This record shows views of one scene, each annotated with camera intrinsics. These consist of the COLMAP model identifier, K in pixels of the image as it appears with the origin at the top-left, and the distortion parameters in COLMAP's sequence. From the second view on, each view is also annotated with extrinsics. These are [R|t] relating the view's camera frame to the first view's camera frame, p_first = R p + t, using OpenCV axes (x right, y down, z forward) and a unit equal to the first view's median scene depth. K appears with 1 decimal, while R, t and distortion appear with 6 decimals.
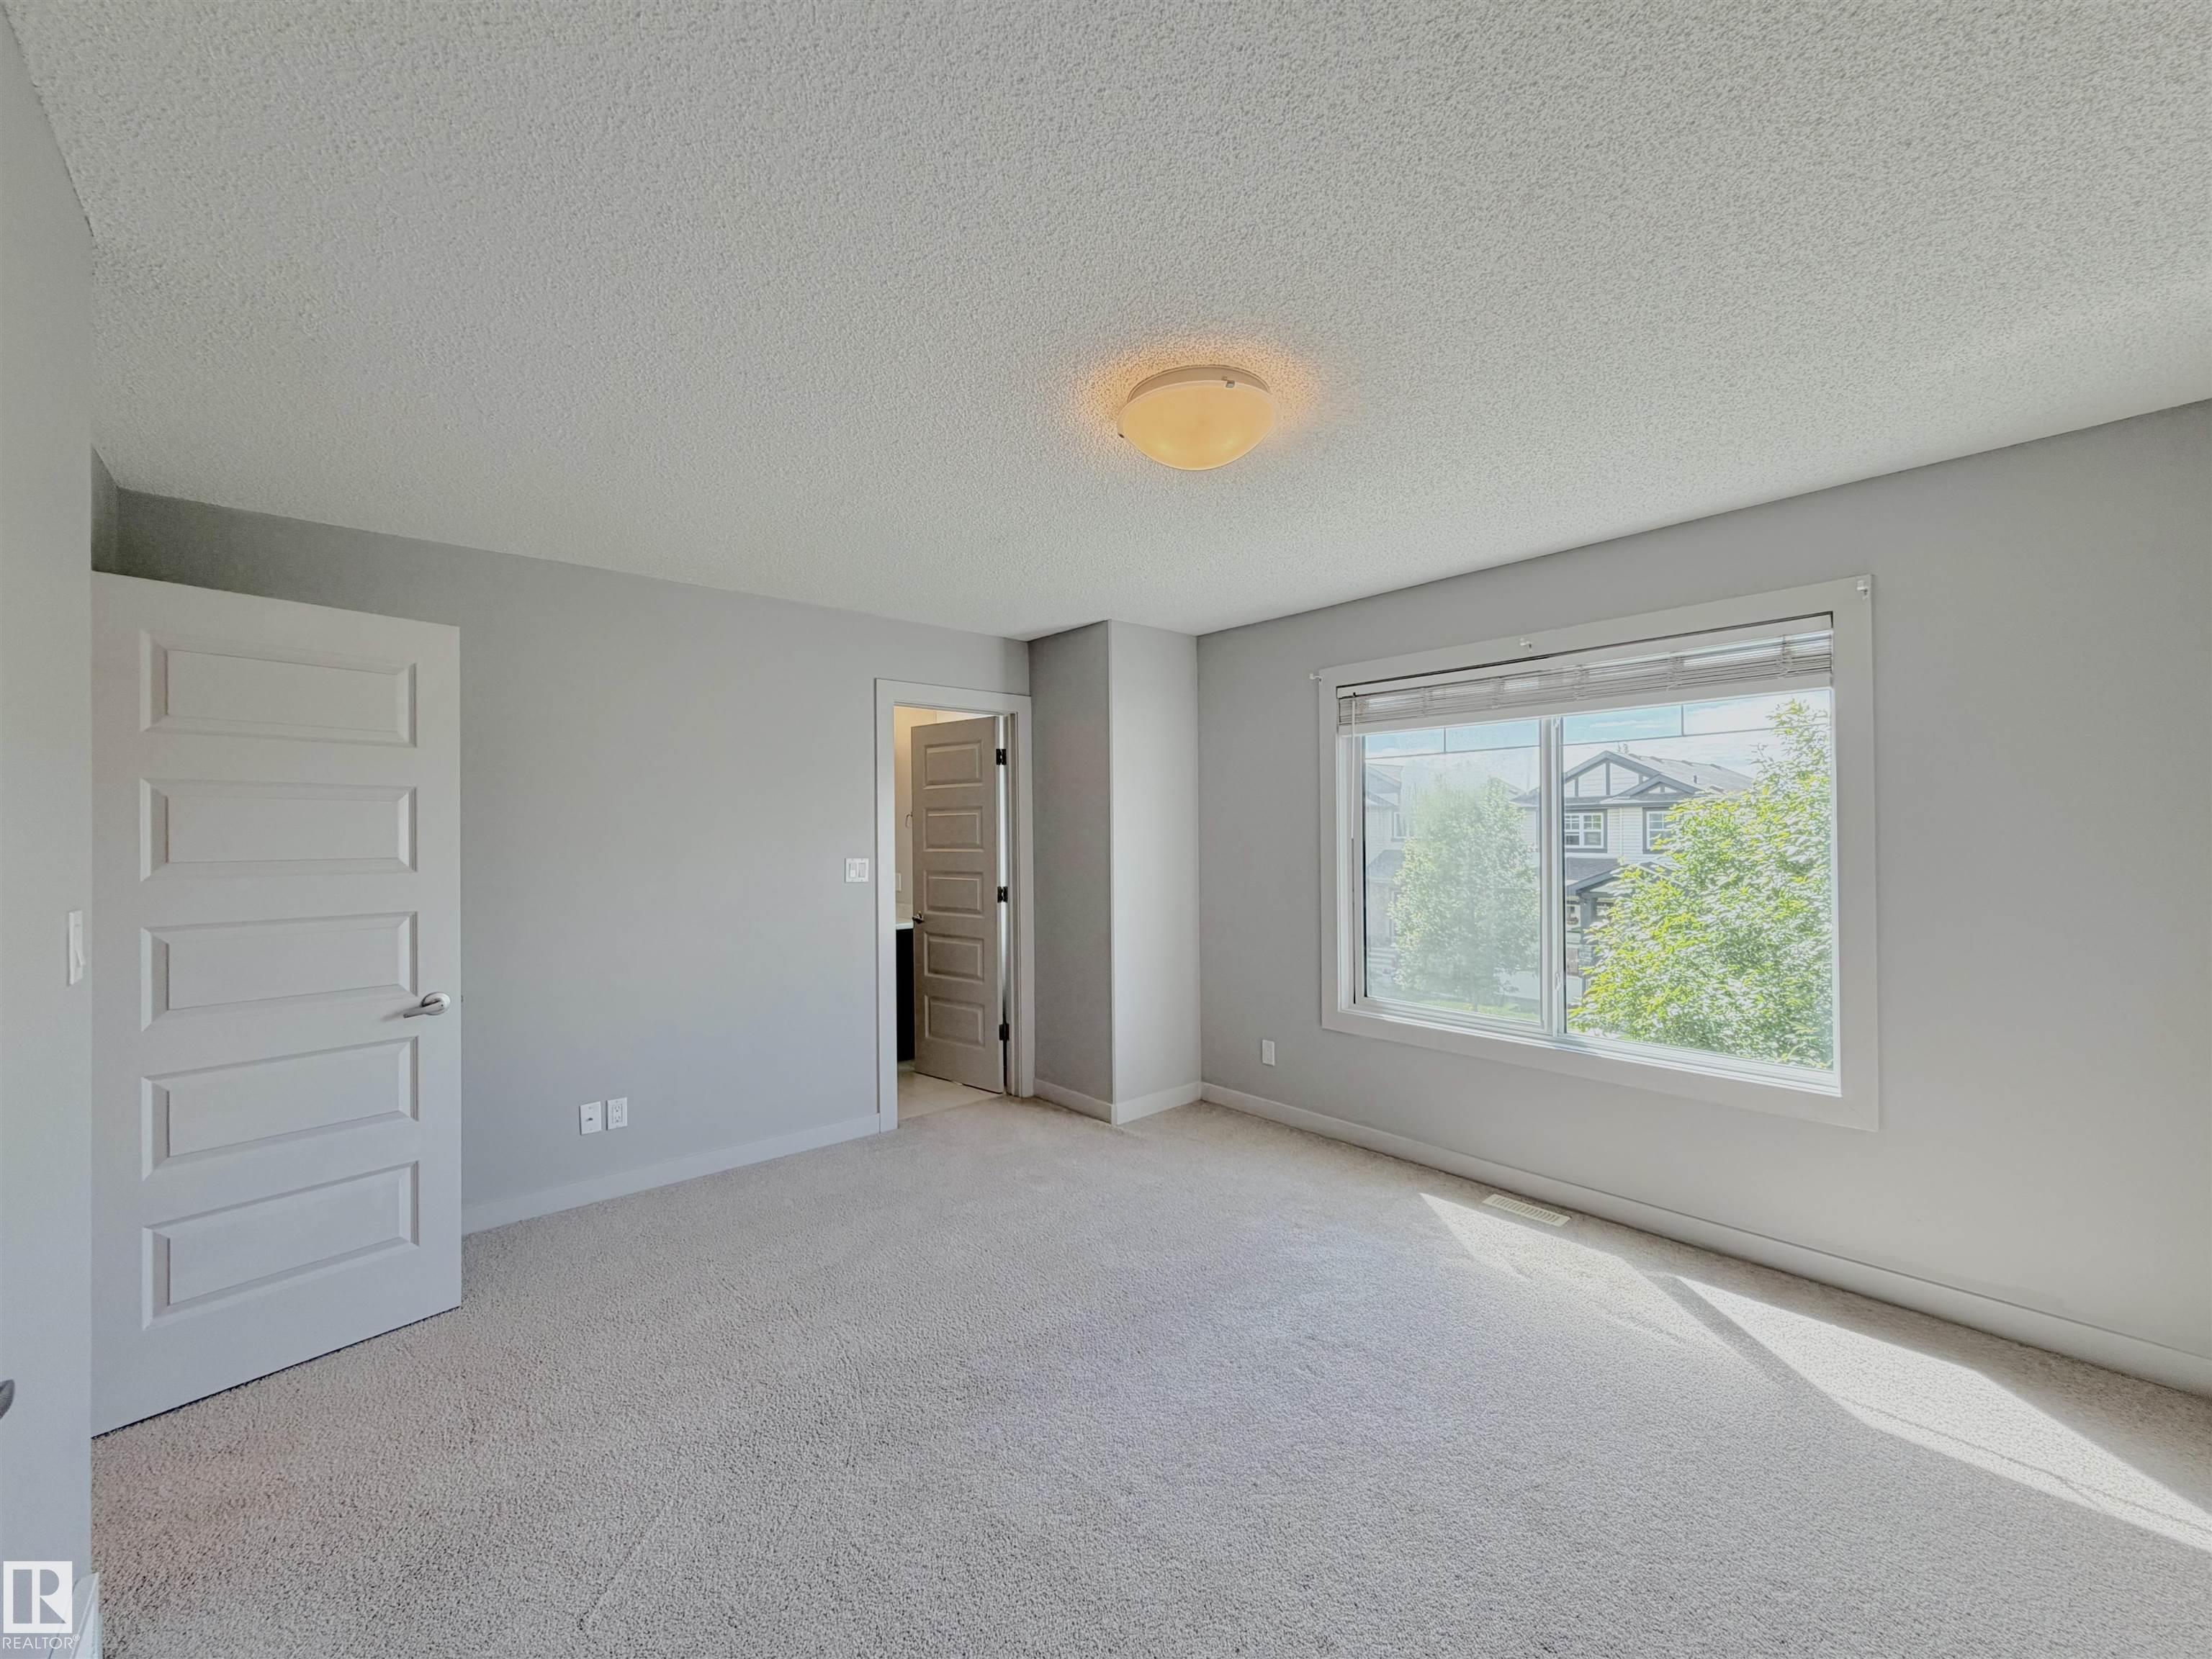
lens RADIAL K [[893.6, 0, 1098.1], [0, 893.6, 827.2], [0, 0, 1]] dist [-0.001859, 0.000040]
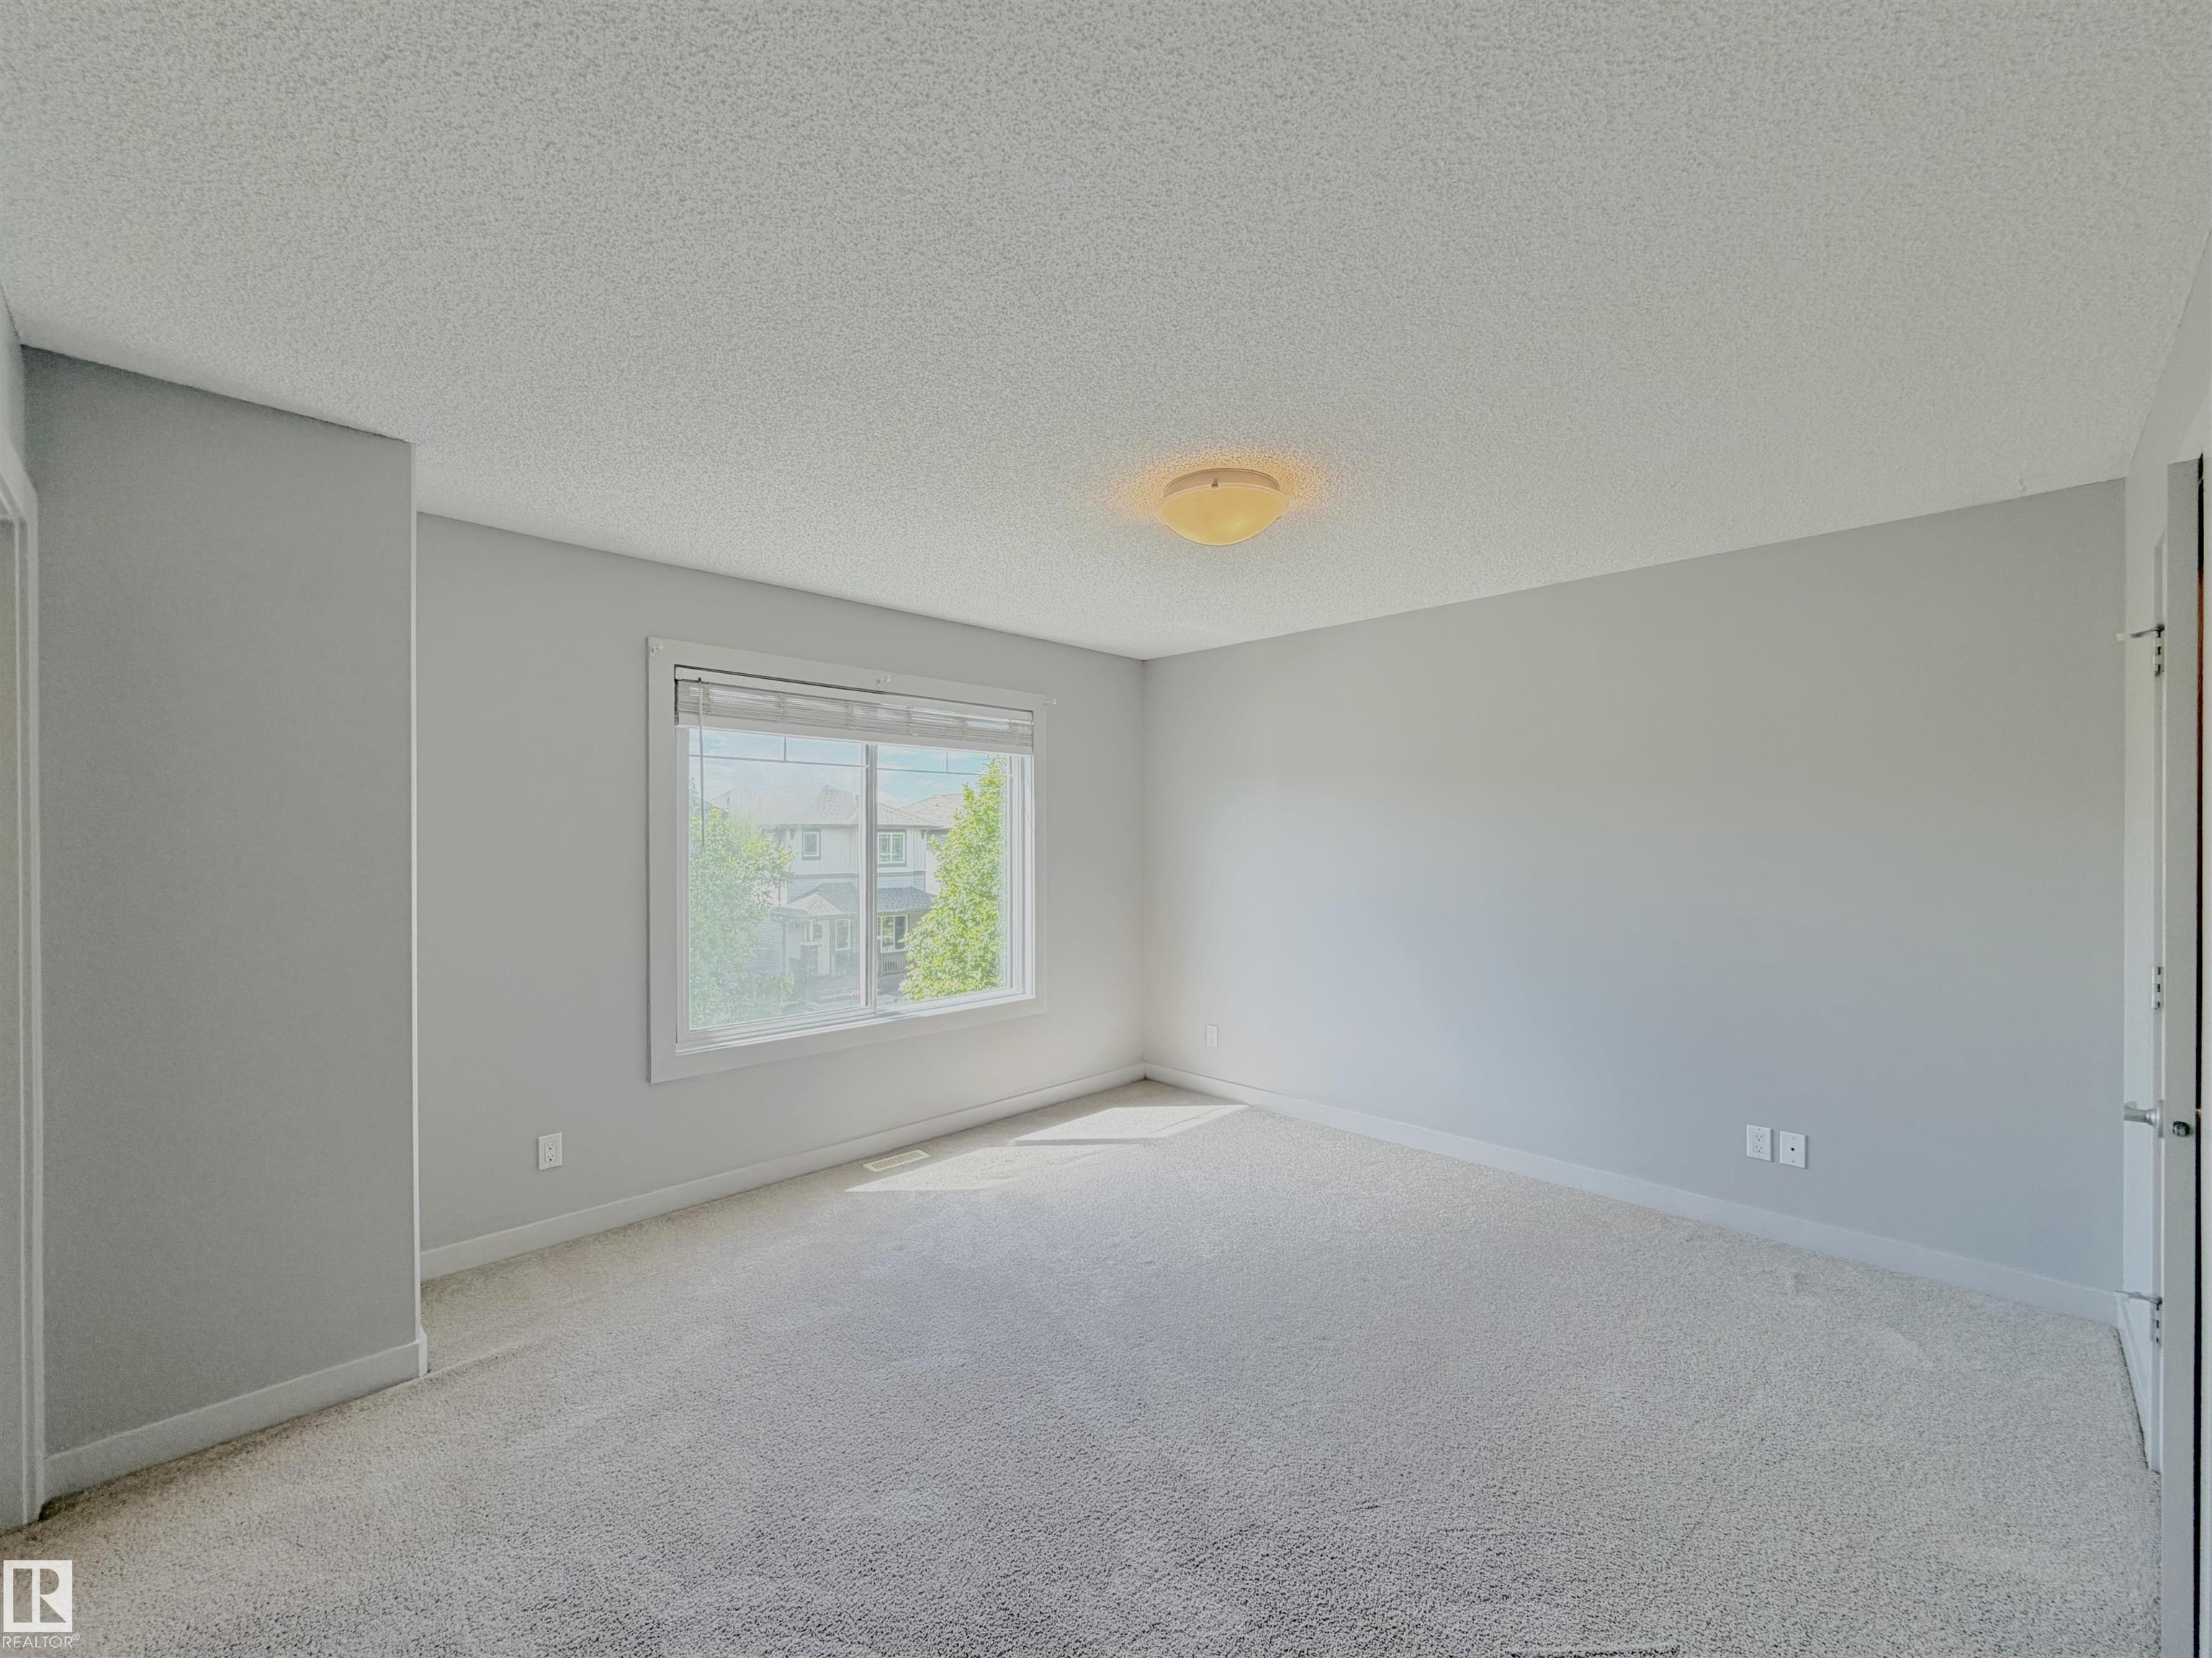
lens RADIAL K [[887.1, 0, 1097.9], [0, 887.1, 828.7], [0, 0, 1]] dist [-0.000589, 0.000360]
pose [[-0.062302, 0.018052, 0.997894, -0.695461], [-0.005519, 0.999815, -0.018431, 0.010267], [-0.998042, -0.006656, -0.062191, 0.789536]]
